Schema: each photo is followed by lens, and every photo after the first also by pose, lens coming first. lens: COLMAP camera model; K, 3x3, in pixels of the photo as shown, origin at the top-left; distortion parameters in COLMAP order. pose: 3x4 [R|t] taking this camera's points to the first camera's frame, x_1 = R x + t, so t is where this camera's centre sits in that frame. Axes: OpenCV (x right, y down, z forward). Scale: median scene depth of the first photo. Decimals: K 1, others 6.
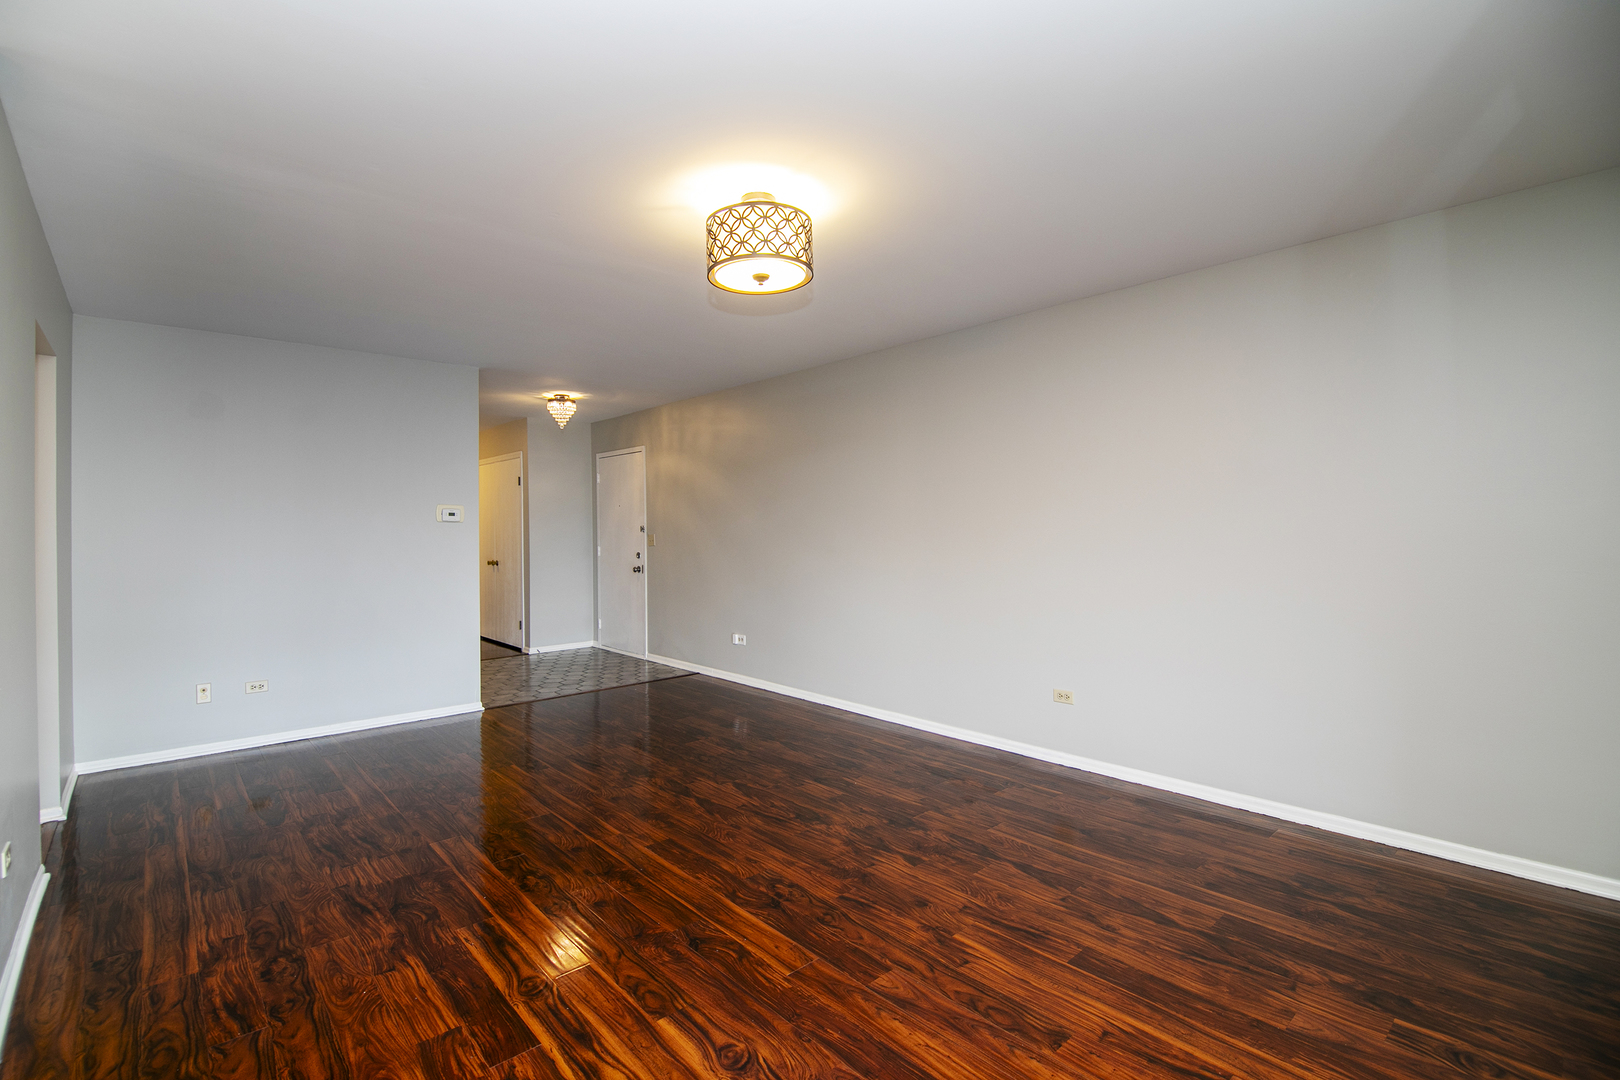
lens RADIAL K [[731.9, 0, 792.0], [0, 731.9, 520.6], [0, 0, 1]] dist [-0.011262, -0.000159]
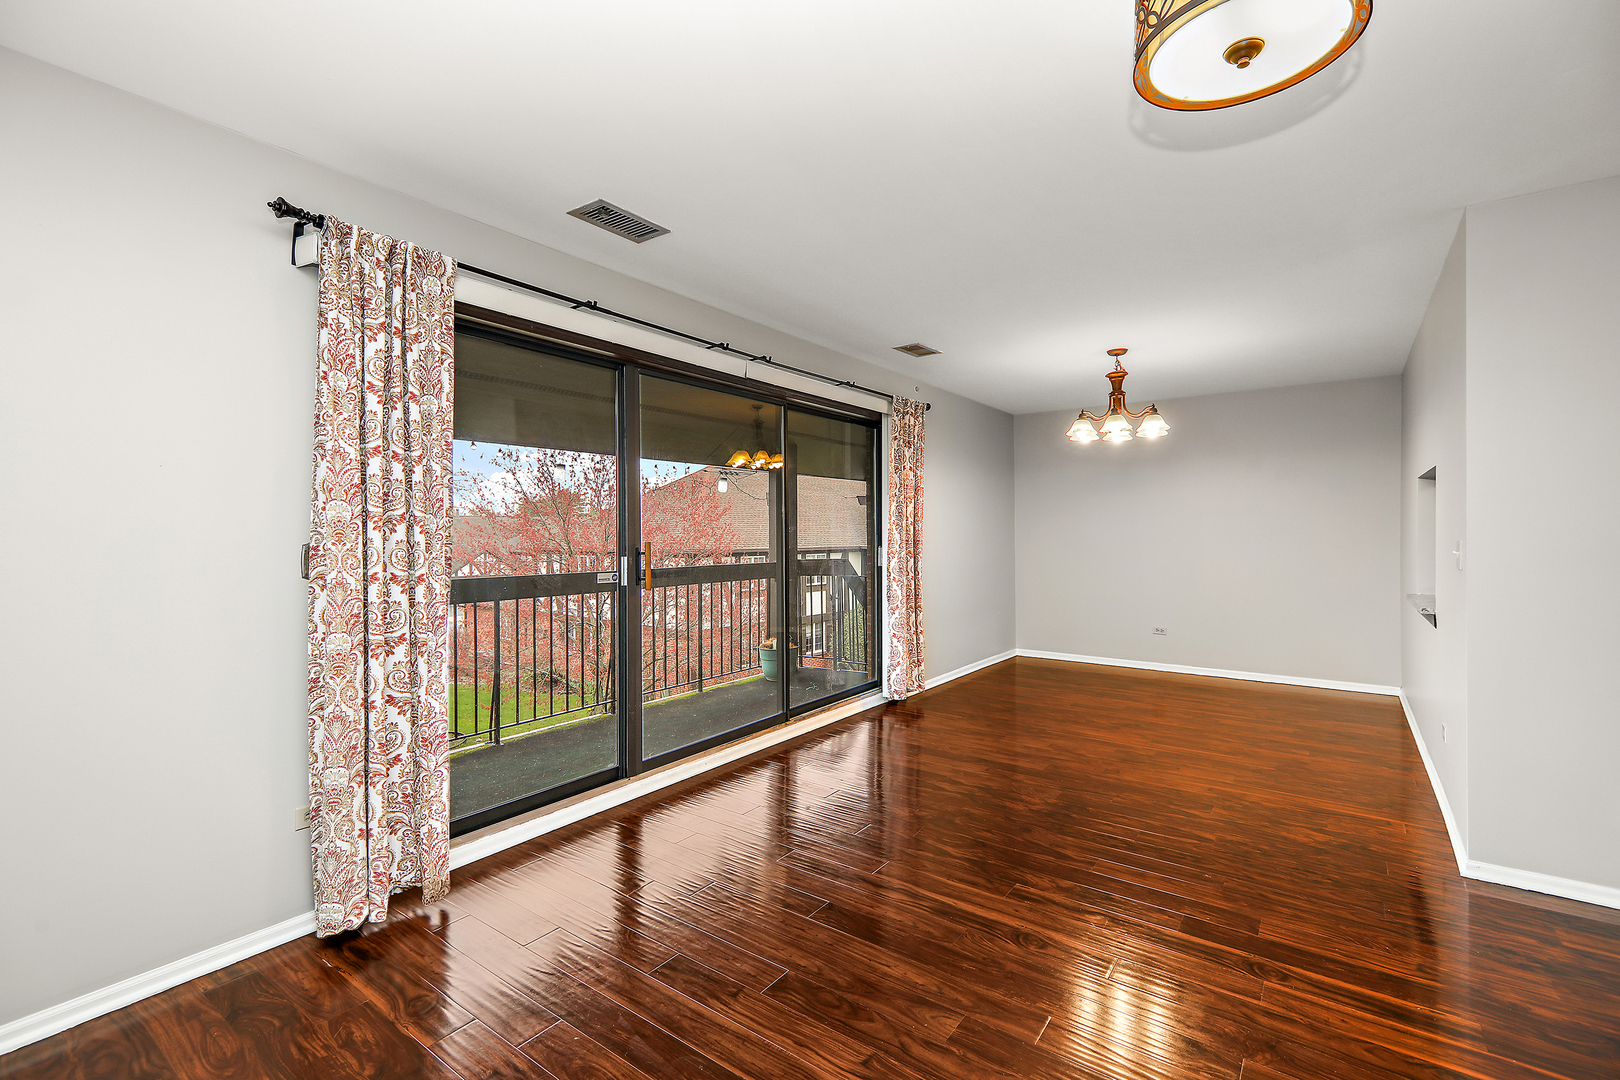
lens RADIAL K [[721.2, 0, 810.0], [0, 721.2, 540.0], [0, 0, 1]] dist [0.008682, 0.000587]
pose [[-0.976151, 0.012149, -0.216751, 0.361647], [0.011595, 0.999925, 0.003827, 0.012547], [0.216781, 0.001222, -0.976219, 1.373478]]
